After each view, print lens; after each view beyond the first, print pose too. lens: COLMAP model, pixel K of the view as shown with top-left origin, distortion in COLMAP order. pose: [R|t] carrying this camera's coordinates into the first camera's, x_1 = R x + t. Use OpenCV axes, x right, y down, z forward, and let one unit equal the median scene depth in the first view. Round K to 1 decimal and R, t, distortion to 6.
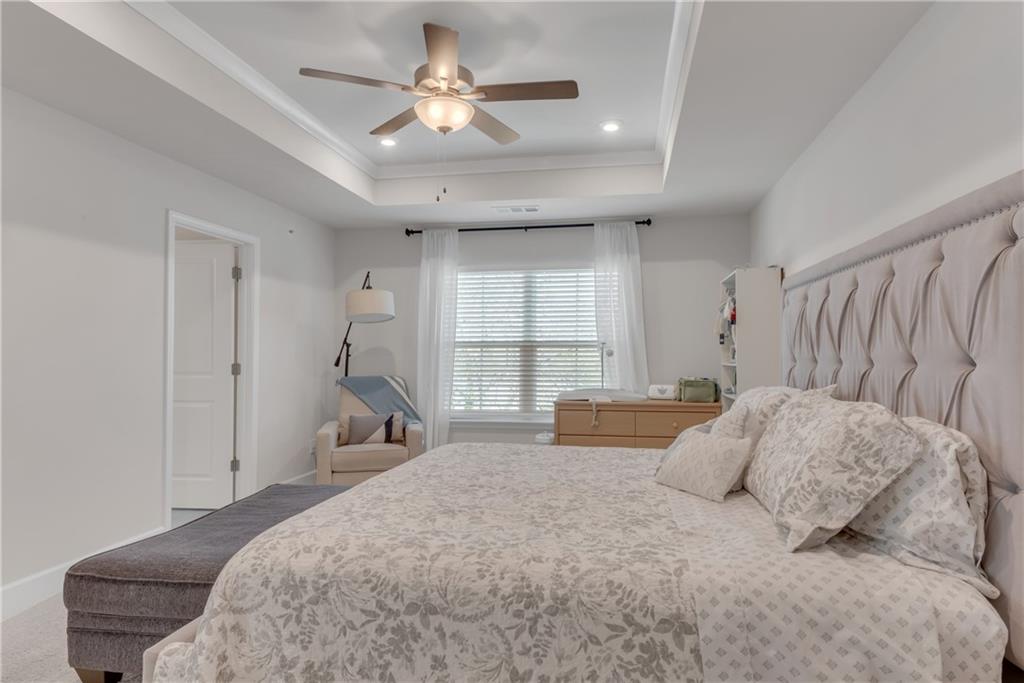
lens RADIAL K [[578.9, 0, 512.9], [0, 578.9, 349.4], [0, 0, 1]] dist [0.013644, -0.000776]
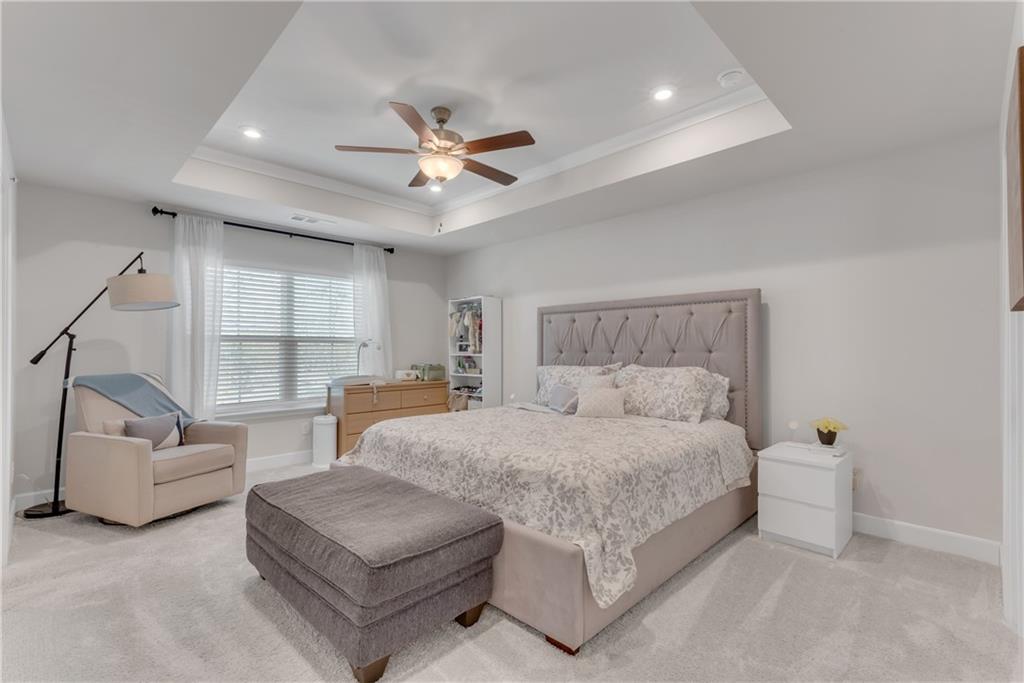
lens RADIAL K [[478.7, 0, 512.0], [0, 478.7, 341.5], [0, 0, 1]] dist [0.014838, 0.000077]
pose [[0.562880, 0.013097, 0.826435, -0.524949], [-0.008458, 0.999913, -0.010085, 0.001384], [-0.826495, -0.001313, 0.562942, 0.138292]]
